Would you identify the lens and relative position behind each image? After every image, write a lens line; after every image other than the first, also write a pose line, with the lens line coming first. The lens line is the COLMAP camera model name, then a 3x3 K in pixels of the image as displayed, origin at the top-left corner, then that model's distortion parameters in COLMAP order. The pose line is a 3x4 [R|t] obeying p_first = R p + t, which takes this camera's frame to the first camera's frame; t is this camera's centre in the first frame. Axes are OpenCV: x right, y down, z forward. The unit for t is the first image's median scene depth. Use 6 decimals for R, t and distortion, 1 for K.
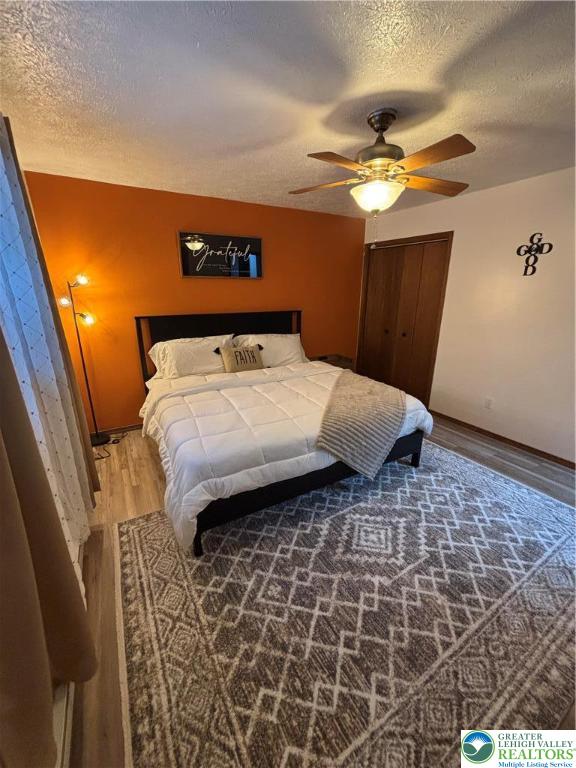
lens RADIAL K [[308.7, 0, 289.3], [0, 308.7, 386.0], [0, 0, 1]] dist [0.002946, -0.000479]
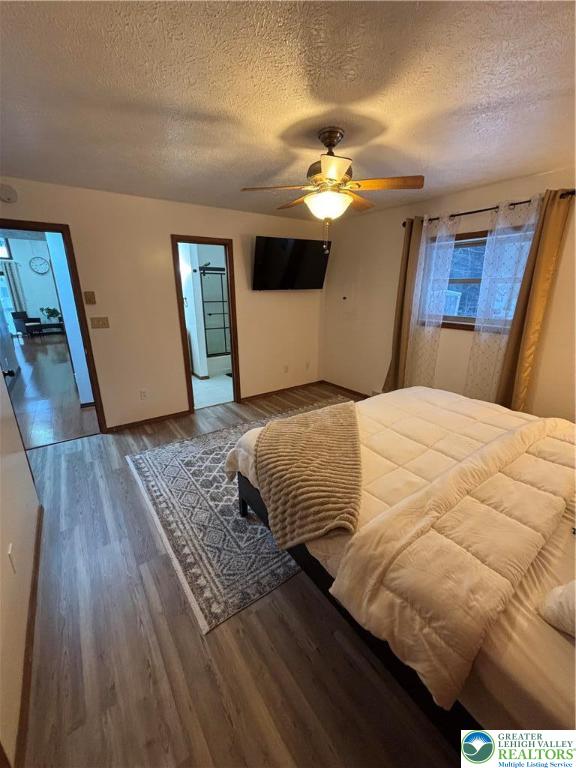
lens RADIAL K [[308.7, 0, 287.5], [0, 308.7, 382.4], [0, 0, 1]] dist [0.002946, -0.000479]
pose [[-0.996574, 0.028591, -0.077611, 0.471790], [-0.020507, 0.823645, 0.566735, -0.651288], [0.080127, 0.566385, -0.820236, 2.018159]]
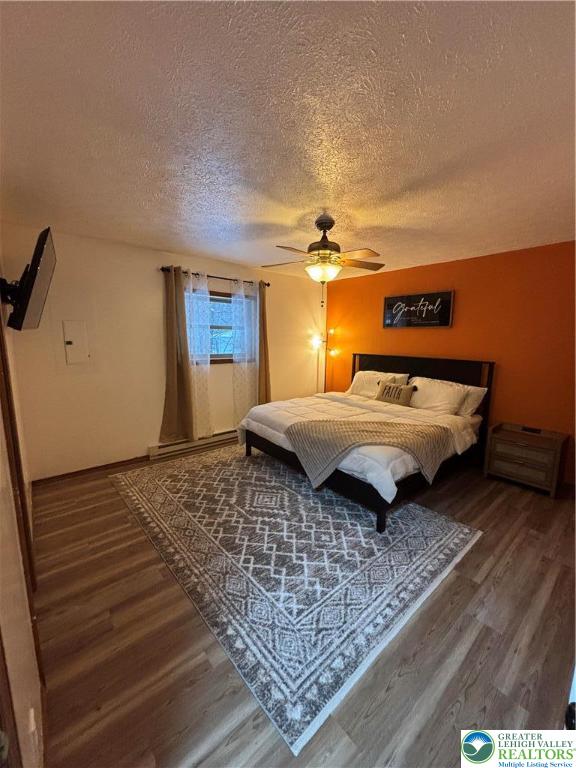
lens RADIAL K [[308.7, 0, 290.6], [0, 308.7, 385.7], [0, 0, 1]] dist [0.002946, -0.000479]
pose [[0.173551, 0.159274, -0.971860, 1.572154], [-0.311614, 0.945014, 0.099227, -0.188347], [0.934225, 0.285625, 0.213640, 0.629022]]
